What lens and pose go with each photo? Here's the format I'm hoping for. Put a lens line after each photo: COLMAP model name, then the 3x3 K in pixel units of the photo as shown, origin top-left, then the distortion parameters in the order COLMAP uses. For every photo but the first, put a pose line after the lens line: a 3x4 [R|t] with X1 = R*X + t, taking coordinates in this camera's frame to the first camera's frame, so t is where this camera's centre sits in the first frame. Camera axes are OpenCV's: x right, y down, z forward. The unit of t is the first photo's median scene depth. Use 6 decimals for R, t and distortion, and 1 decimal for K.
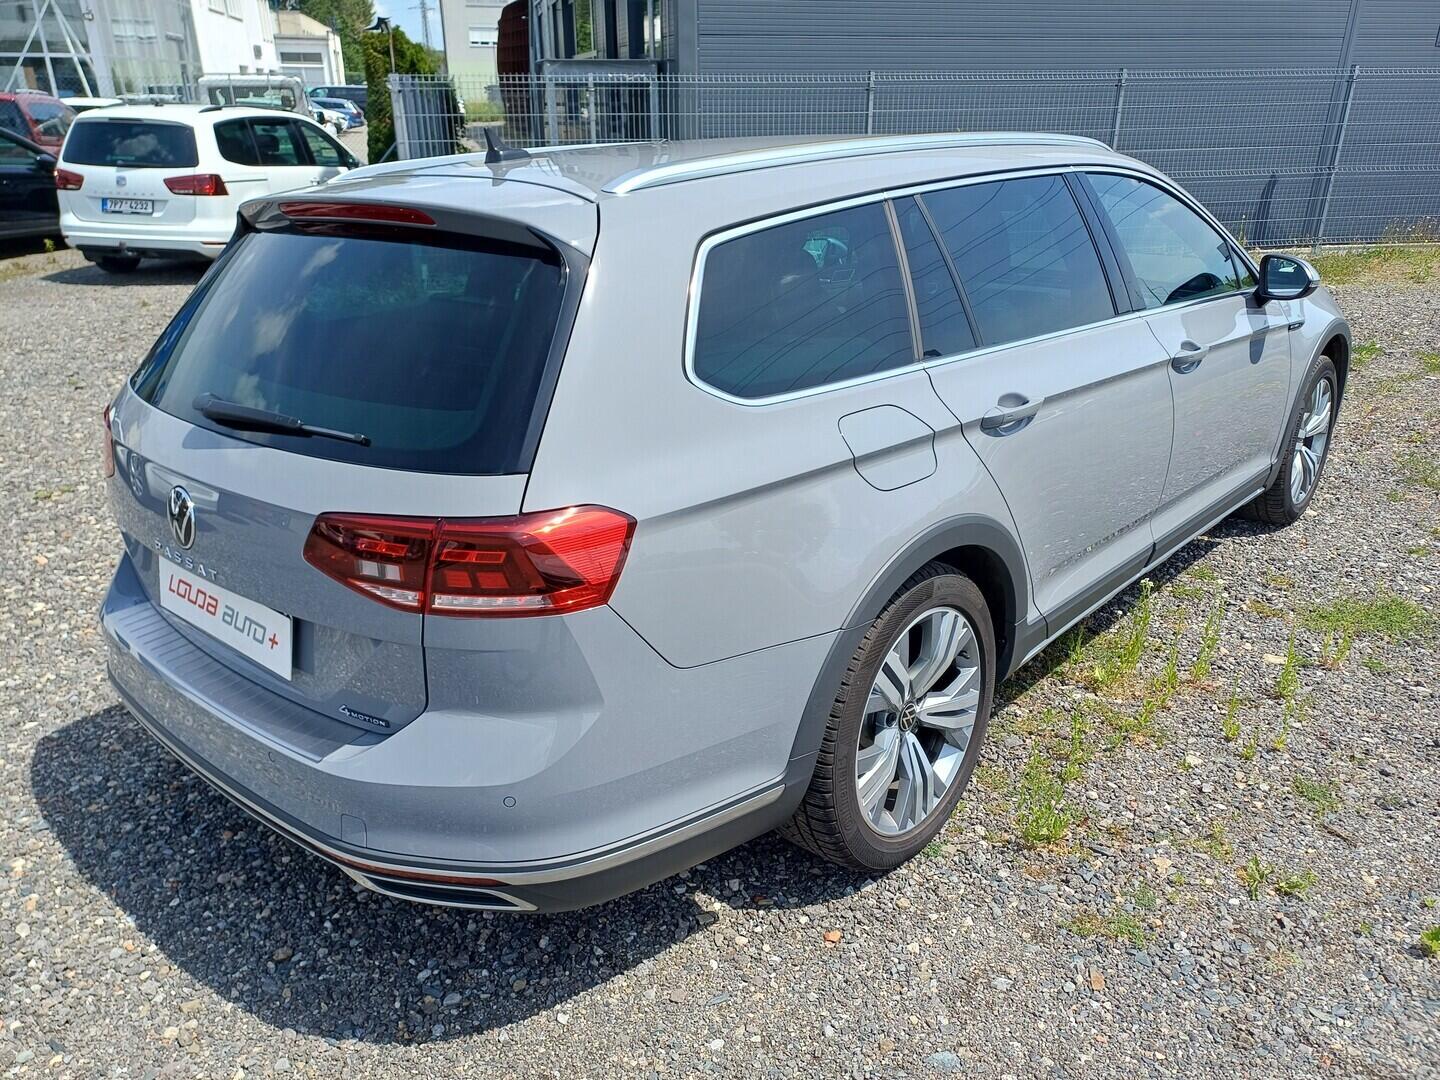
lens RADIAL K [[1070.3, 0, 719.7], [0, 1070.3, 550.7], [0, 0, 1]] dist [0.027097, -0.026498]
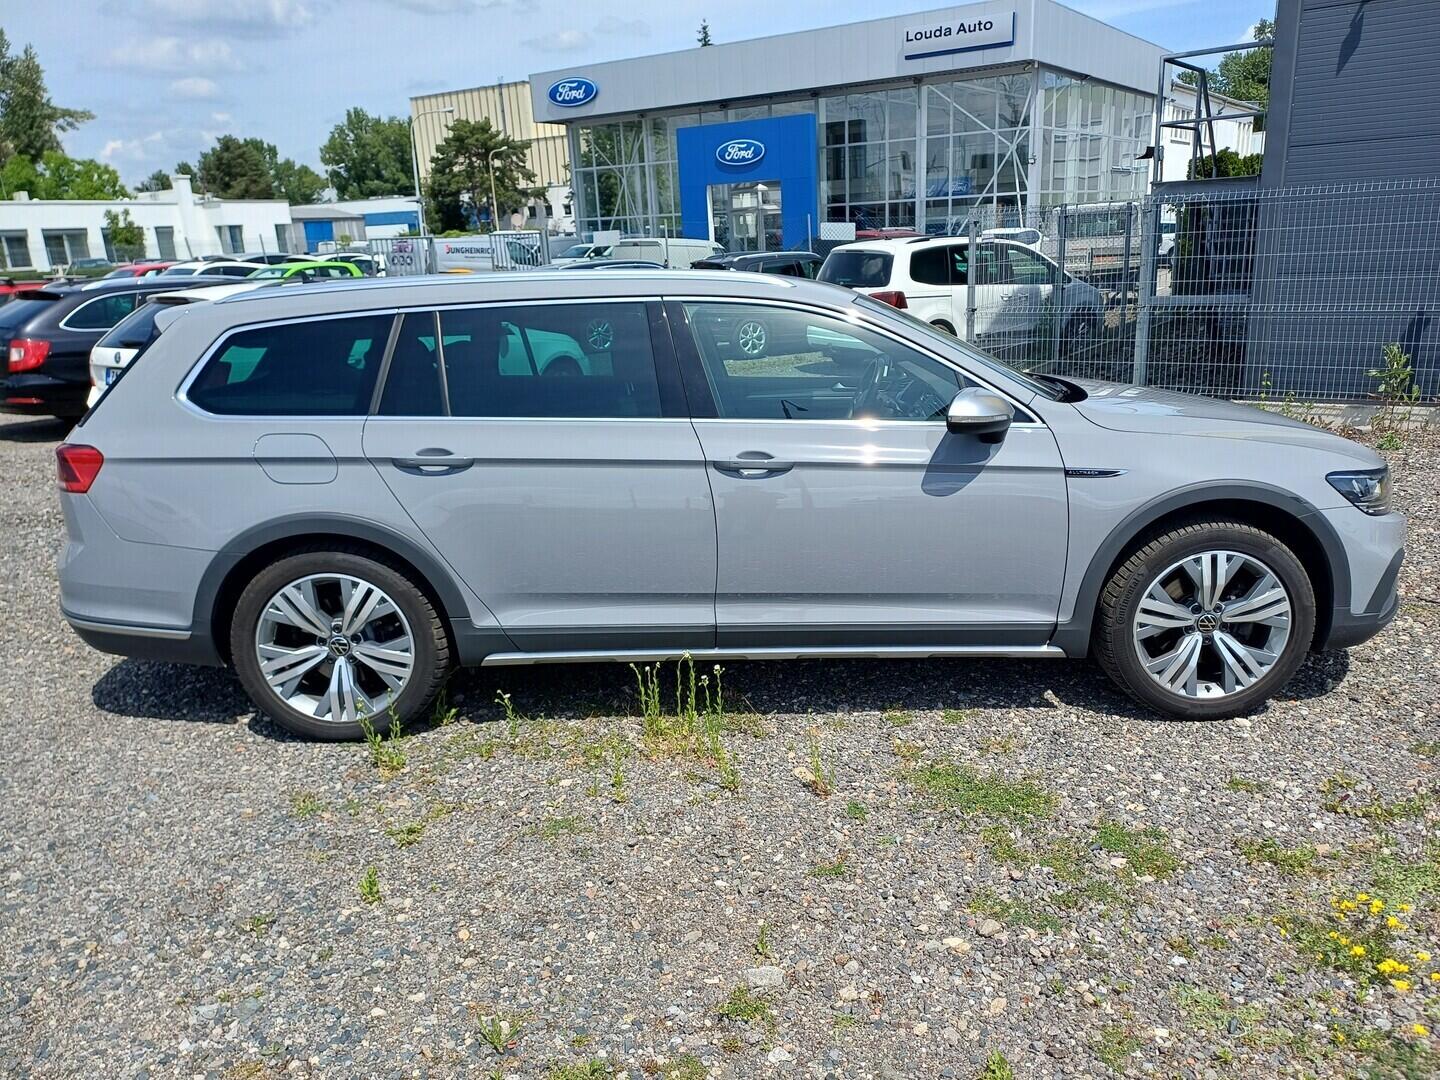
lens RADIAL K [[1070.3, 0, 719.7], [0, 1070.3, 550.7], [0, 0, 1]] dist [0.027097, -0.026498]
pose [[0.654827, 0.183002, -0.733288, 1.647615], [-0.254089, 0.967073, 0.014445, -0.135298], [0.711787, 0.176861, 0.679765, 0.336660]]
